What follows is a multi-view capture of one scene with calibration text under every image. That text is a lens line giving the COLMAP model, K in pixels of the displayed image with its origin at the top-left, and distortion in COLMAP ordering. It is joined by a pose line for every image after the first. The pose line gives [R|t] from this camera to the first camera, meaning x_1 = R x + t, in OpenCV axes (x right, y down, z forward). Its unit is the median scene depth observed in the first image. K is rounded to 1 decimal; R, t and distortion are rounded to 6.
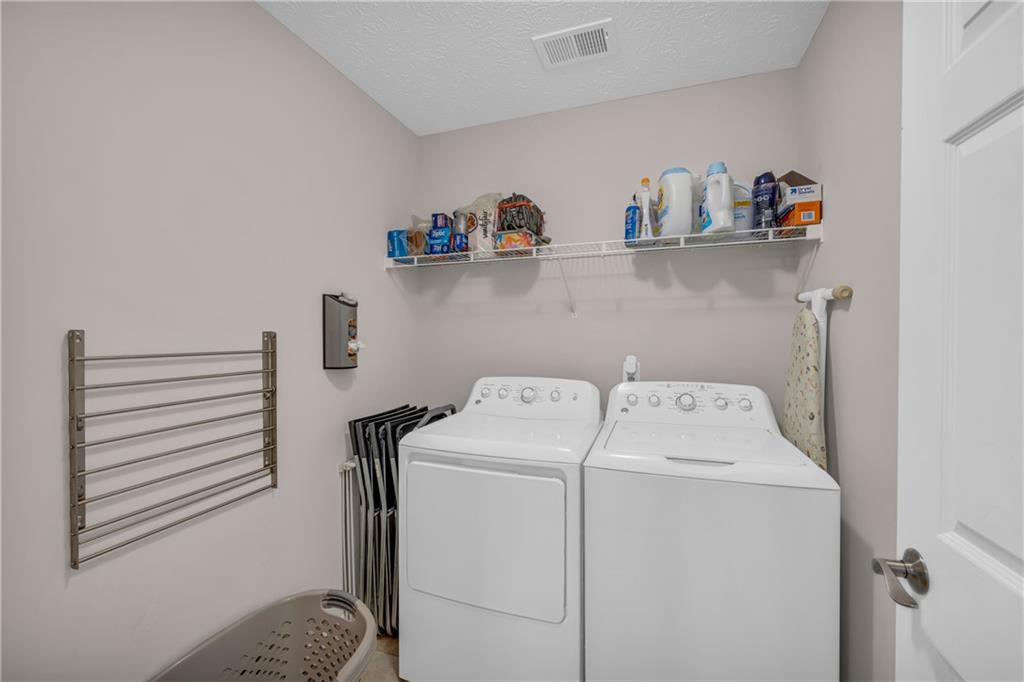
lens RADIAL K [[415.9, 0, 512.0], [0, 415.9, 341.0], [0, 0, 1]] dist [-0.001488, -0.000230]
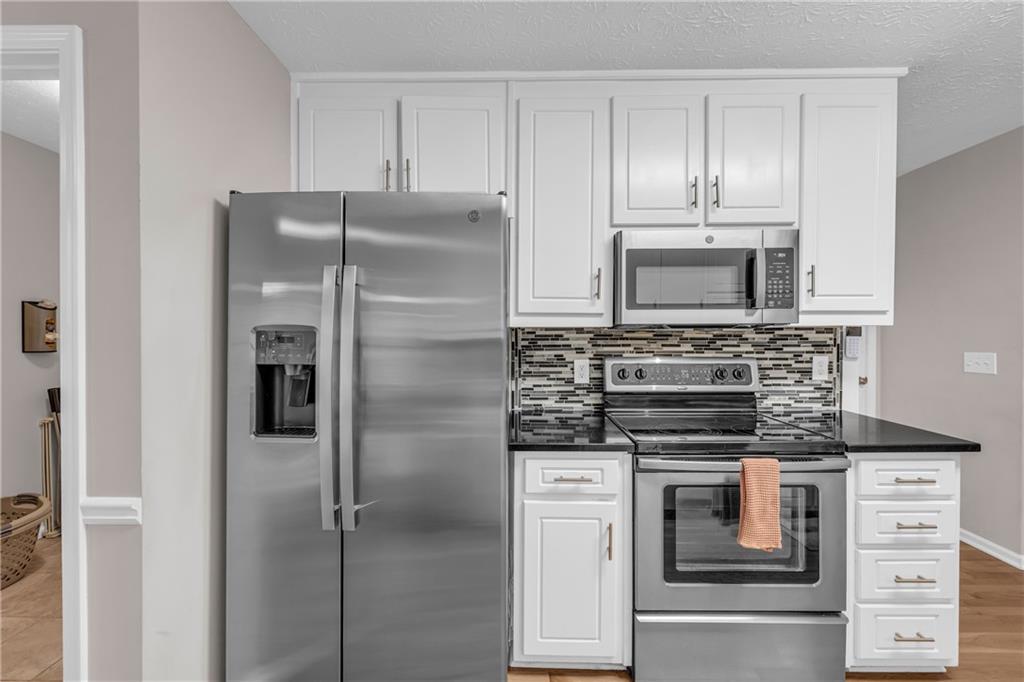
lens RADIAL K [[415.9, 0, 512.0], [0, 415.9, 341.0], [0, 0, 1]] dist [-0.001488, -0.000230]
pose [[0.948728, -0.001007, 0.316092, 0.688651], [0.001737, 0.999996, -0.002025, 0.031675], [-0.316089, 0.002470, 0.948726, -0.886559]]
